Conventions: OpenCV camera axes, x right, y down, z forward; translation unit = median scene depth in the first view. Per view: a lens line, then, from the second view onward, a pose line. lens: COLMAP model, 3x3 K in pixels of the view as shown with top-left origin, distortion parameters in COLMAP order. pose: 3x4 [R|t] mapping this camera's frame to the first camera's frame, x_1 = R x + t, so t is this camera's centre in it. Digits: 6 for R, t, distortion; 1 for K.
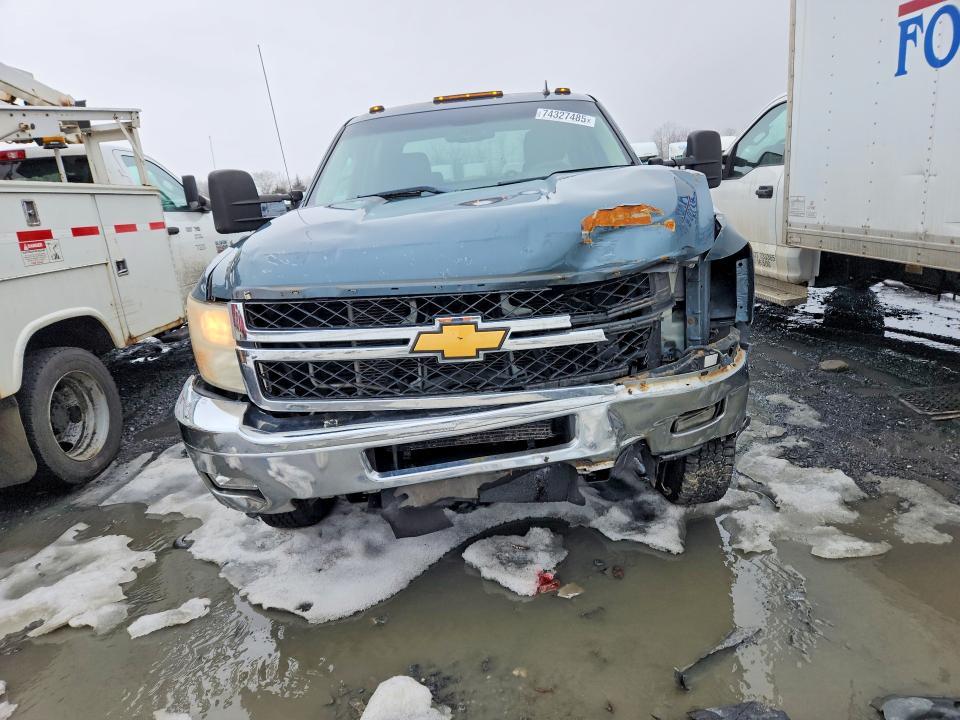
lens RADIAL K [[673.8, 0, 472.3], [0, 673.8, 379.0], [0, 0, 1]] dist [0.037944, -0.015779]
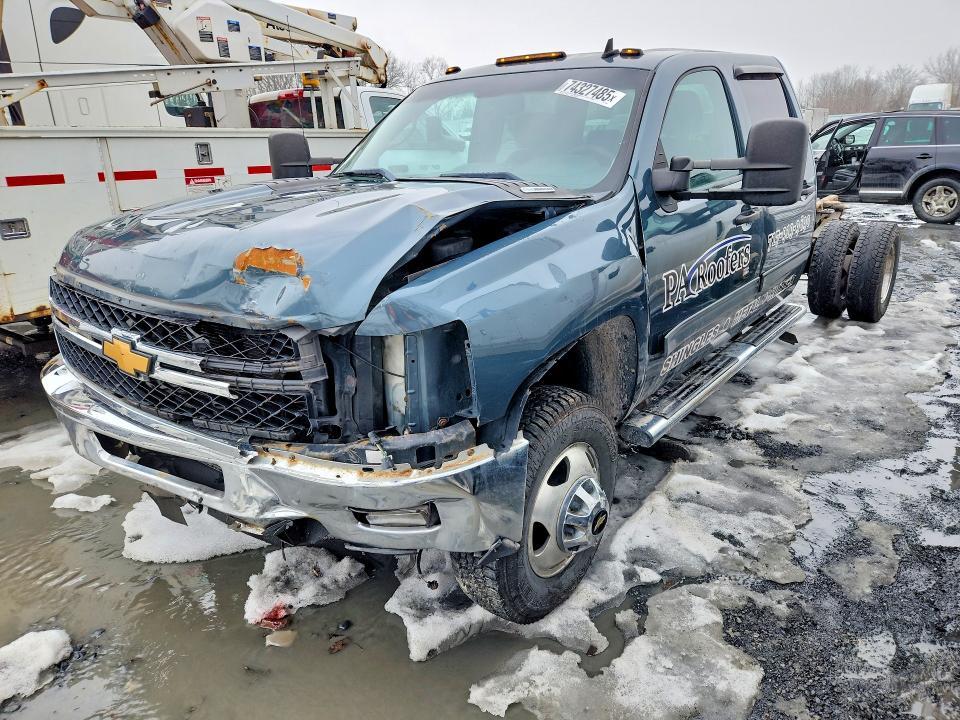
lens RADIAL K [[673.8, 0, 480.1], [0, 673.8, 362.4], [0, 0, 1]] dist [0.037944, -0.015779]
pose [[0.793150, 0.260290, -0.550602, 0.520408], [-0.206817, 0.965458, 0.158485, -0.172639], [0.572836, -0.011828, 0.819585, 0.265314]]
